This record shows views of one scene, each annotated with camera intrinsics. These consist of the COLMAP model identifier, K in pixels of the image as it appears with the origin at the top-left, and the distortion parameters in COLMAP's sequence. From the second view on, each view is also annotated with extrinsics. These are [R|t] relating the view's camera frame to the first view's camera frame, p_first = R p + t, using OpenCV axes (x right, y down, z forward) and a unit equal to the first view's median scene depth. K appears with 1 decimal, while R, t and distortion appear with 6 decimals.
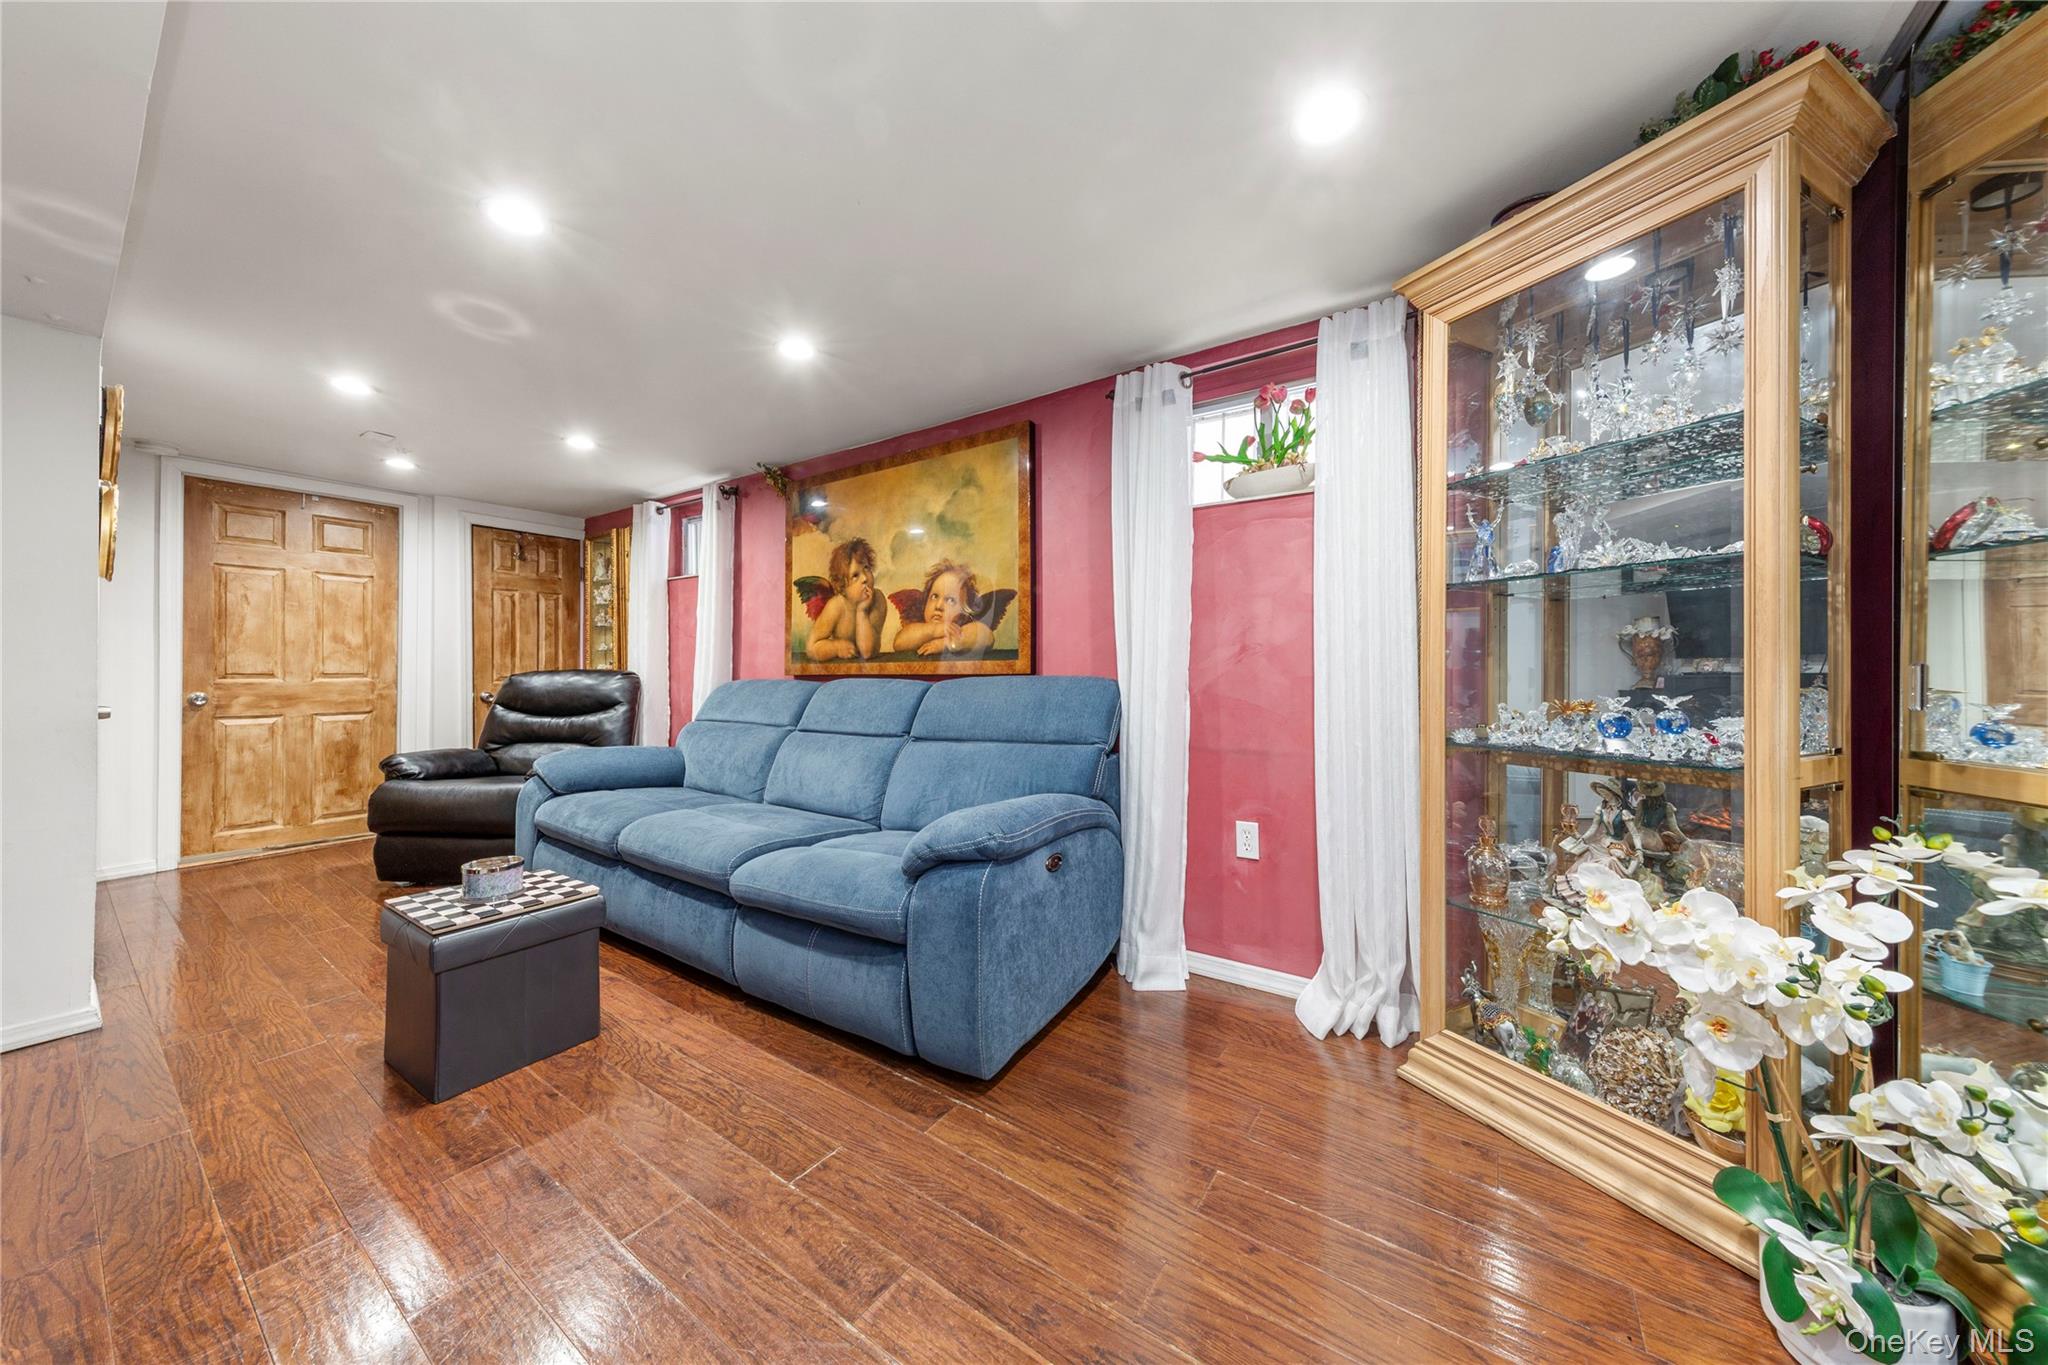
lens RADIAL K [[662.9, 0, 1017.4], [0, 662.9, 671.4], [0, 0, 1]] dist [0.000317, 0.000024]
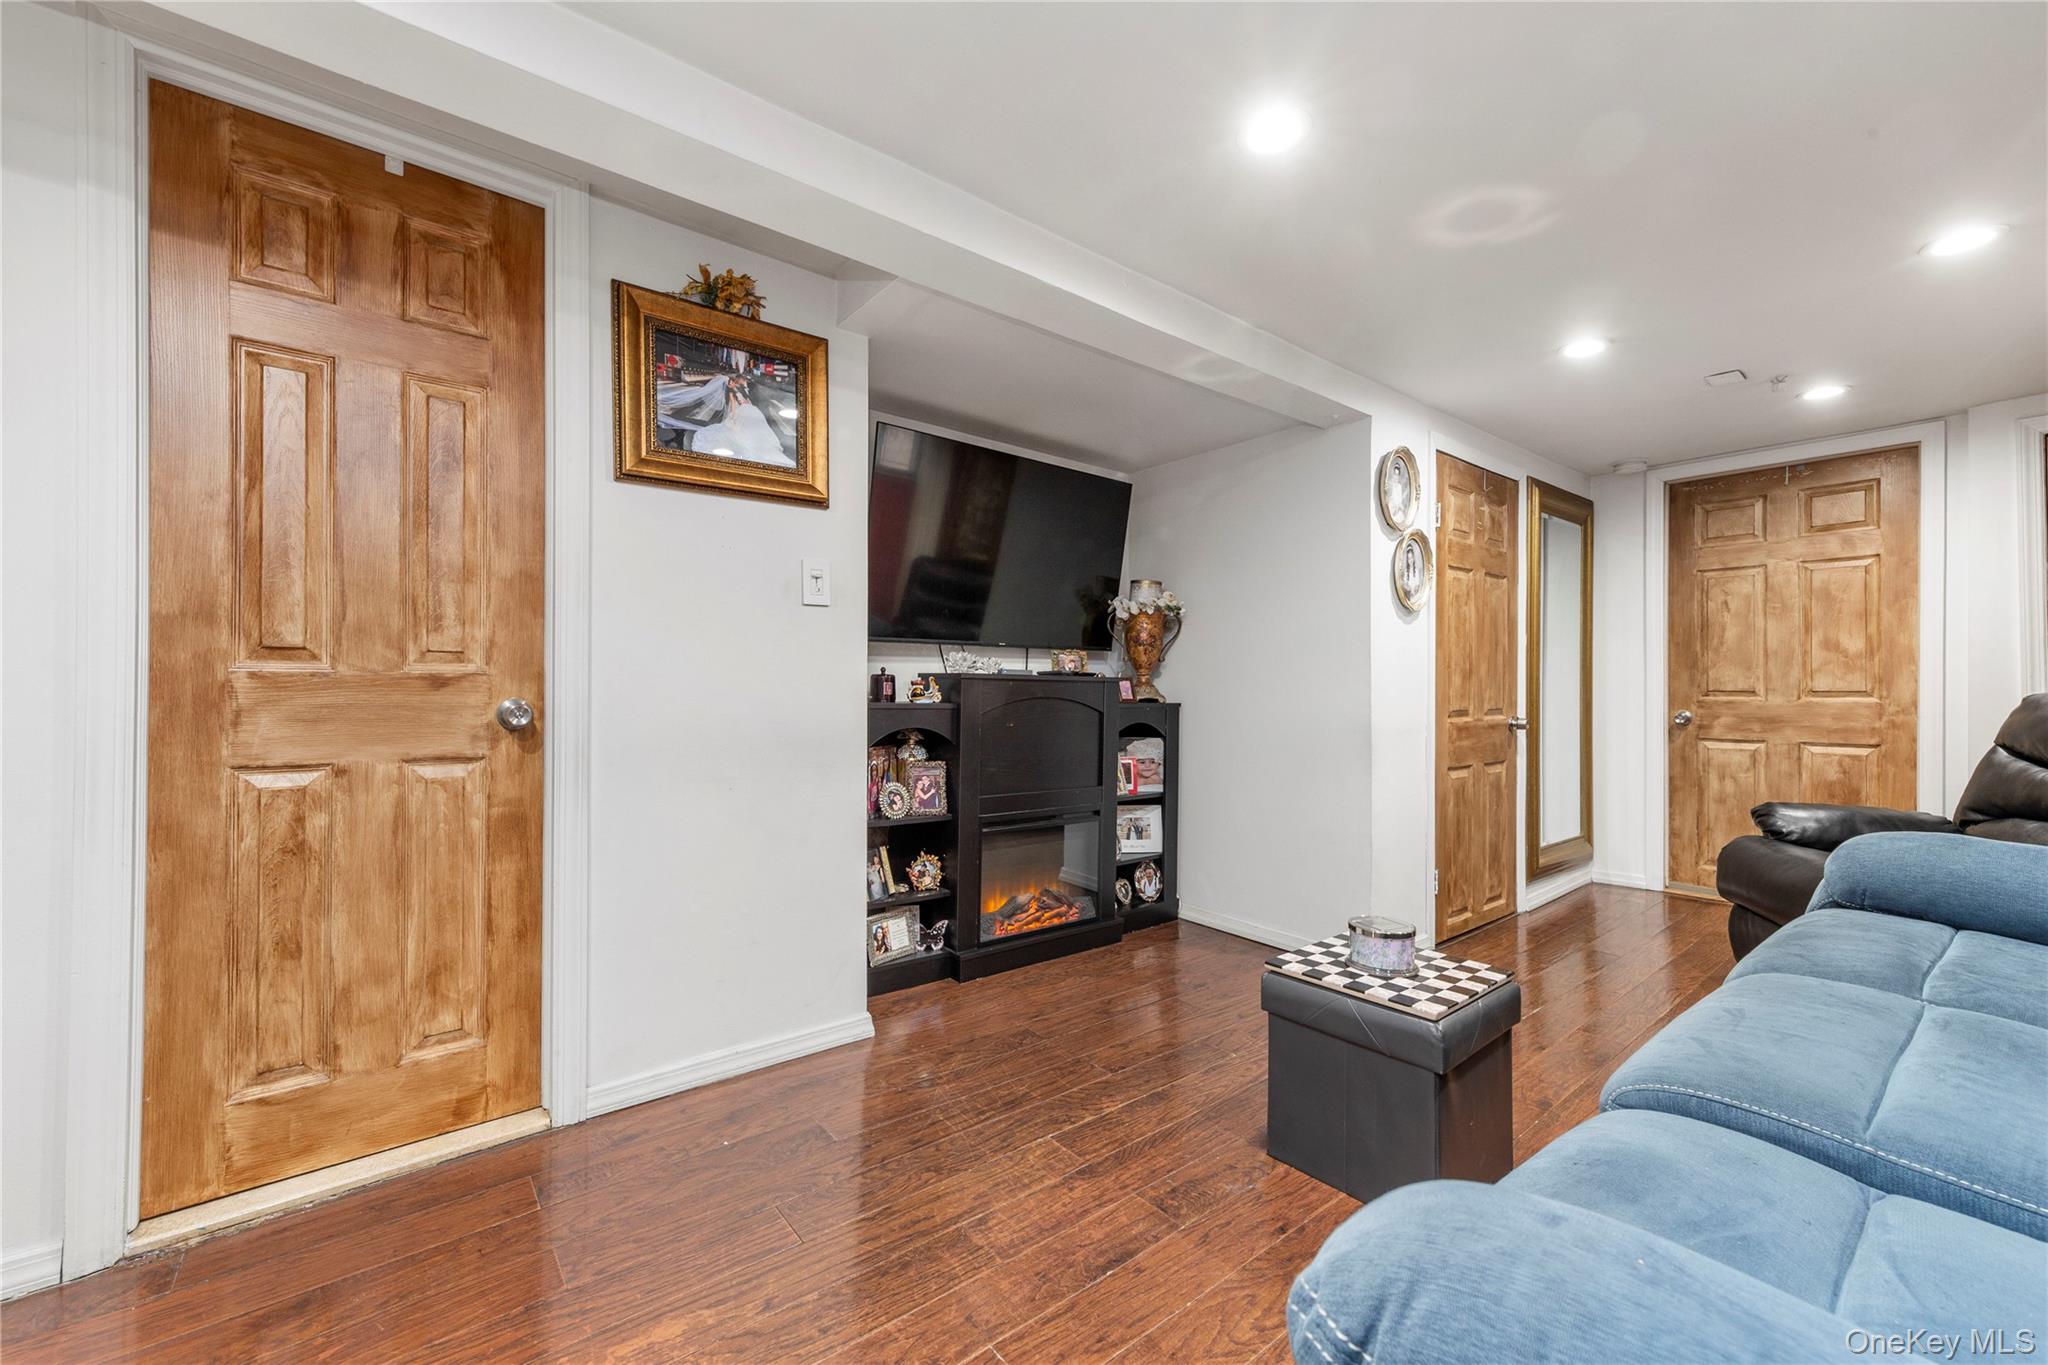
lens RADIAL K [[808.4, 0, 1021.6], [0, 808.4, 686.5], [0, 0, 1]] dist [0.000489, 0.000127]
pose [[-0.265979, -0.003210, -0.963973, 0.114781], [-0.004144, 0.999989, -0.002186, 0.003651], [0.963970, 0.003414, -0.265990, 0.376363]]
